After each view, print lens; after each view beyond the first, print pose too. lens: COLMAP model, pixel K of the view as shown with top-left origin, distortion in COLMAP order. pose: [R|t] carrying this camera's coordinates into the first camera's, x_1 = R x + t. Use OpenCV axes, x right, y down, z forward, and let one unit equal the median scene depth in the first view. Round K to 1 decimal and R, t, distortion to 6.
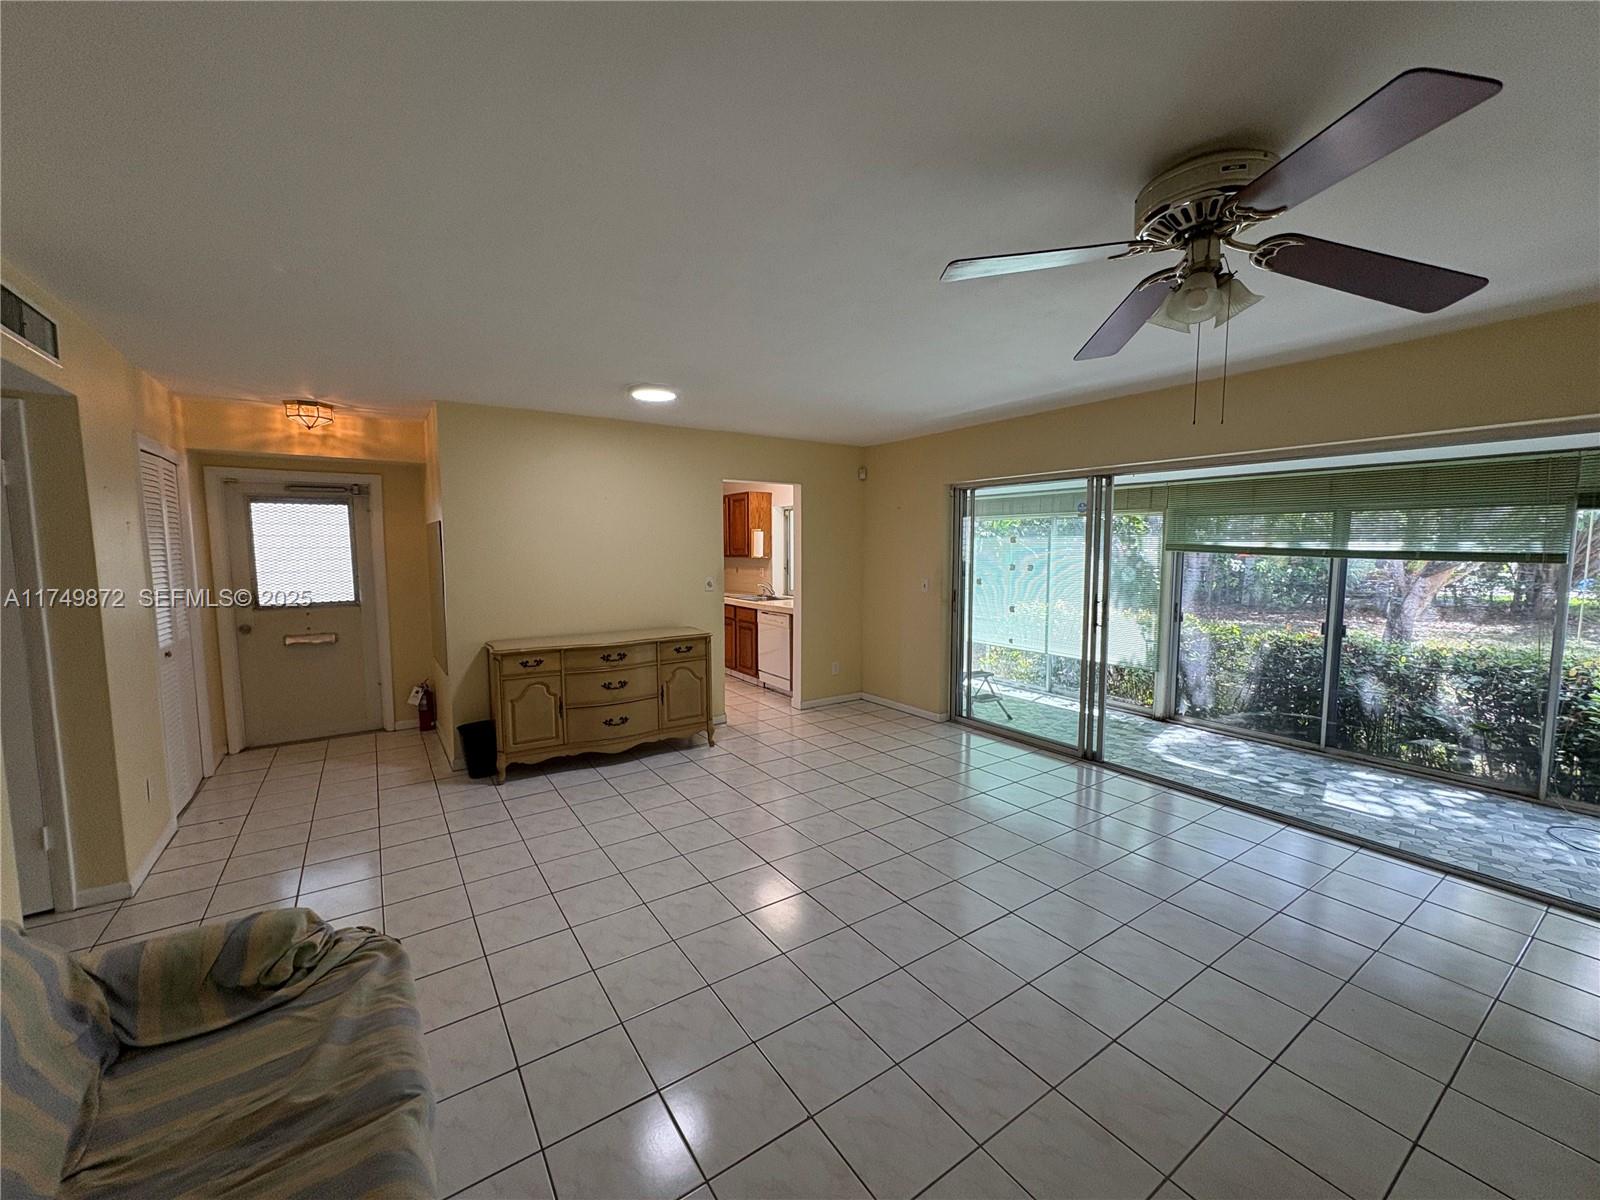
lens RADIAL K [[639.9, 0, 792.9], [0, 639.9, 605.4], [0, 0, 1]] dist [-0.000162, -0.000152]
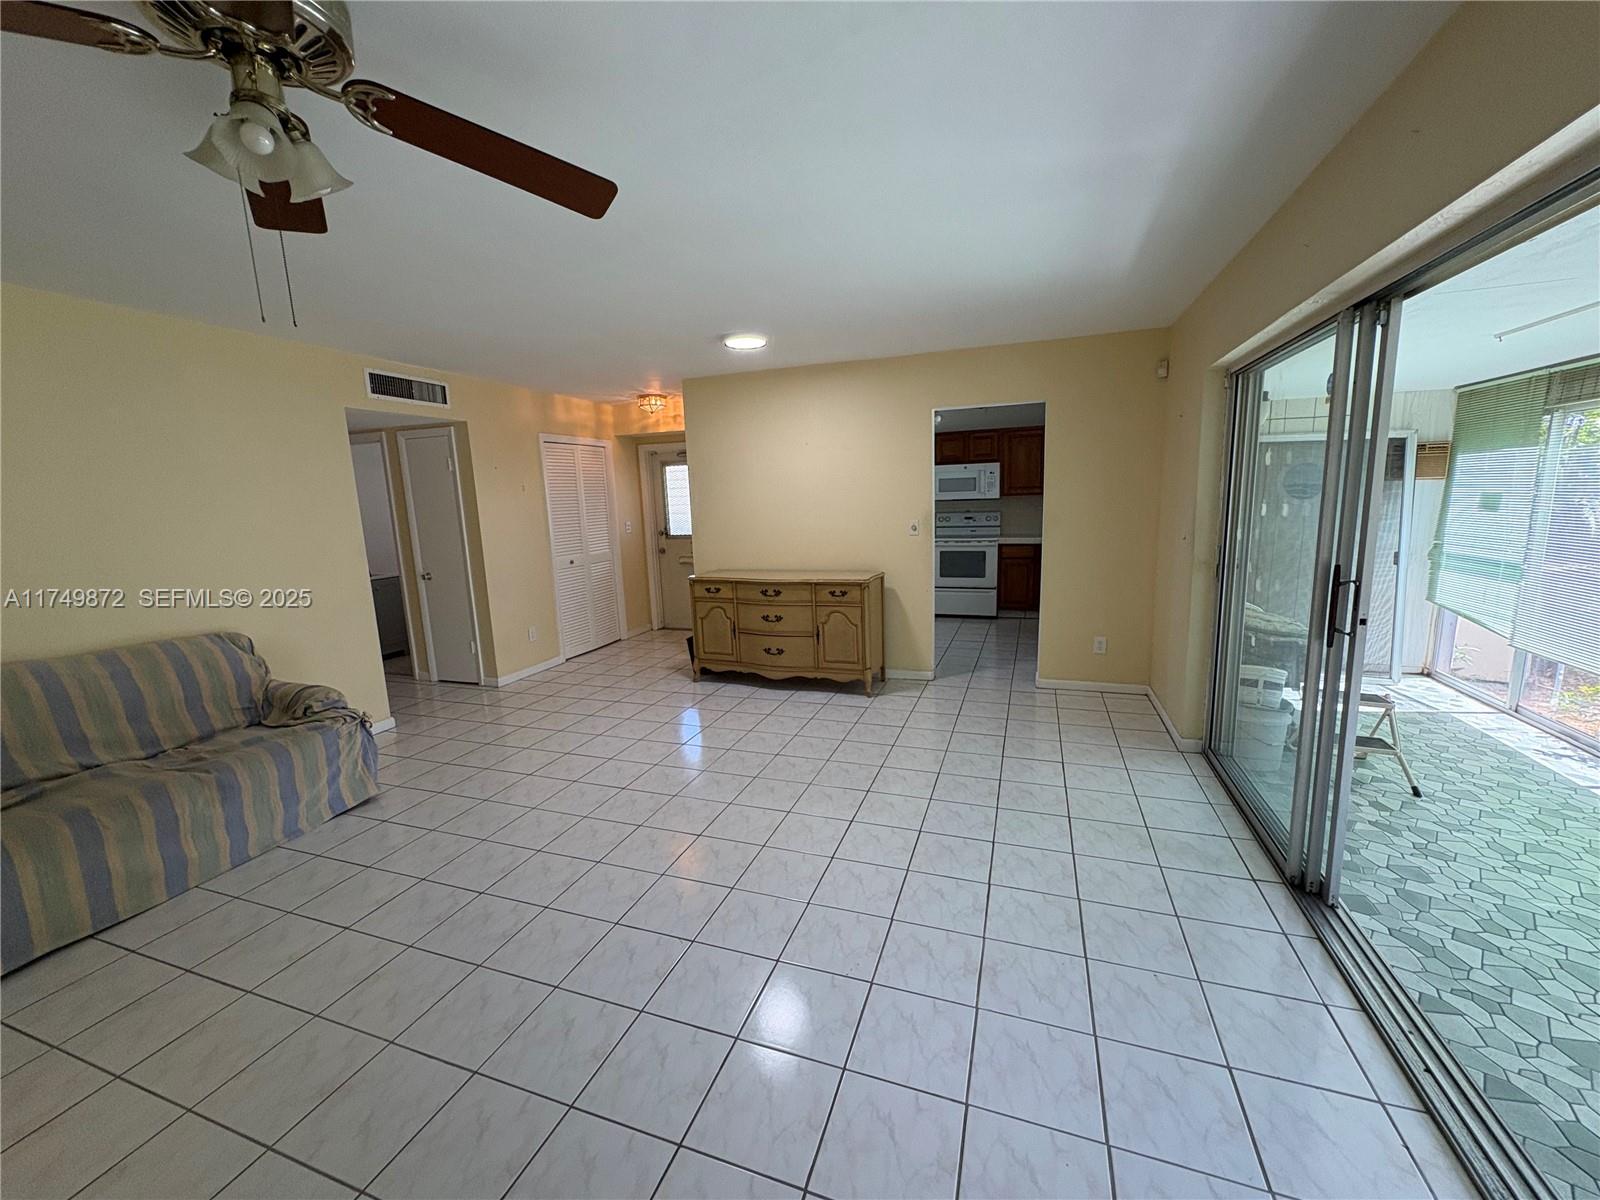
lens RADIAL K [[639.9, 0, 788.3], [0, 639.9, 597.6], [0, 0, 1]] dist [-0.000162, -0.000152]
pose [[0.587637, 0.110333, -0.801566, 0.606648], [-0.040944, 0.993445, 0.106729, -0.028879], [0.808088, -0.029899, 0.588303, 0.369910]]
